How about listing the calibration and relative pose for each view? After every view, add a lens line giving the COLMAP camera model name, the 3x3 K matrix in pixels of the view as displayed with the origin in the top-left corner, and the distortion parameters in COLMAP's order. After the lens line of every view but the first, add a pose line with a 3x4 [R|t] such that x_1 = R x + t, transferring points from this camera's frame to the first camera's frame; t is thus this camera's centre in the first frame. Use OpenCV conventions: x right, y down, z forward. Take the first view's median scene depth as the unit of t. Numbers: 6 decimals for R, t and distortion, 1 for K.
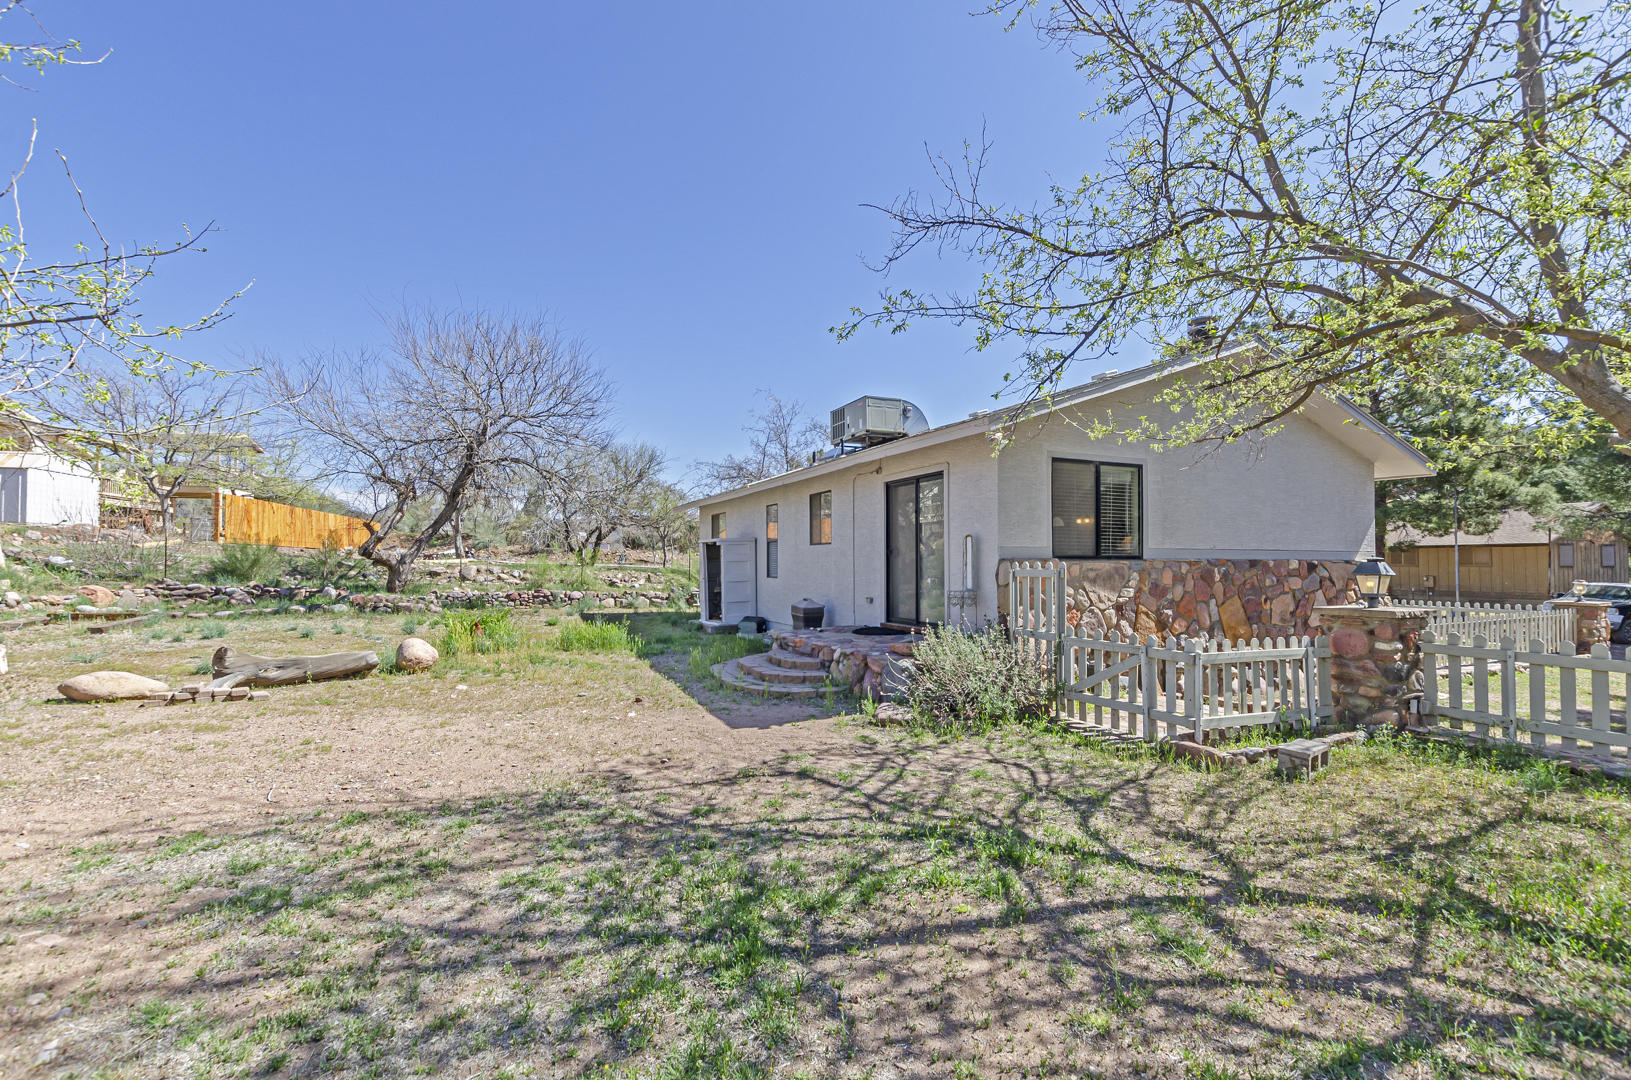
lens RADIAL K [[714.2, 0, 813.4], [0, 714.2, 542.9], [0, 0, 1]] dist [0.004918, 0.000451]
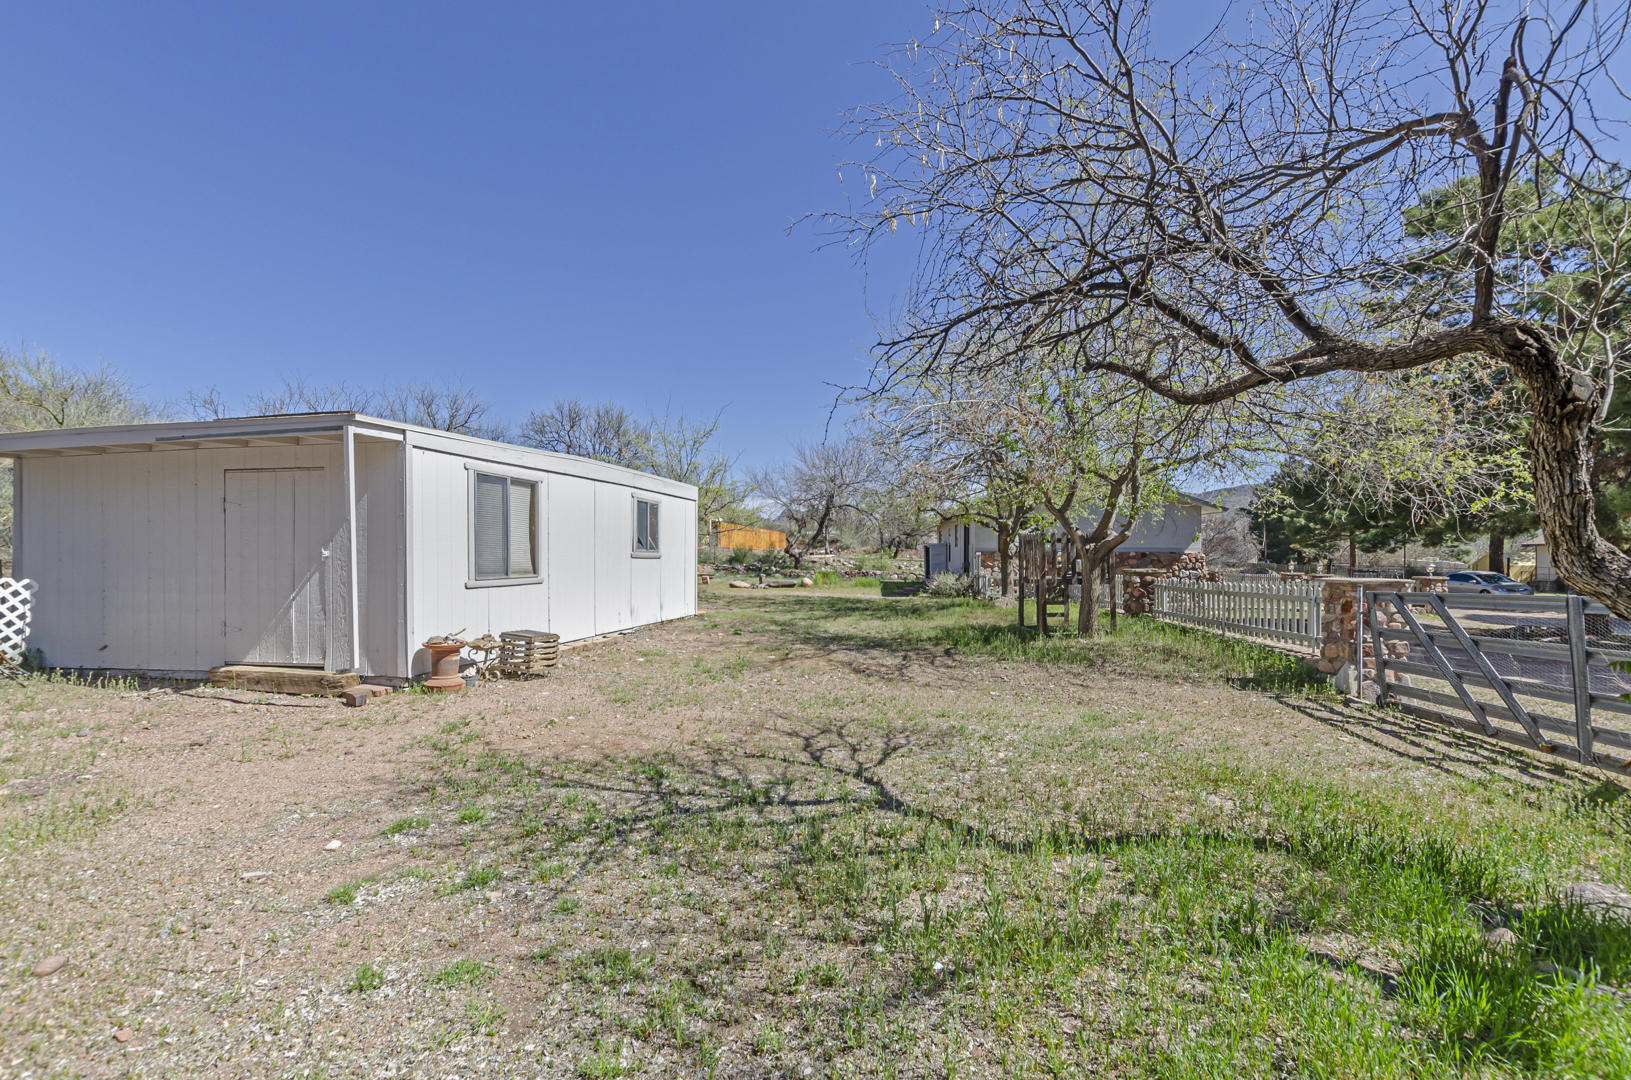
lens RADIAL K [[714.2, 0, 807.4], [0, 714.2, 556.1], [0, 0, 1]] dist [0.004918, 0.000451]
pose [[0.875140, -0.001101, -0.483868, 0.490717], [0.010798, 0.999793, 0.017255, -0.008238], [0.483749, -0.020325, 0.874971, -0.884041]]
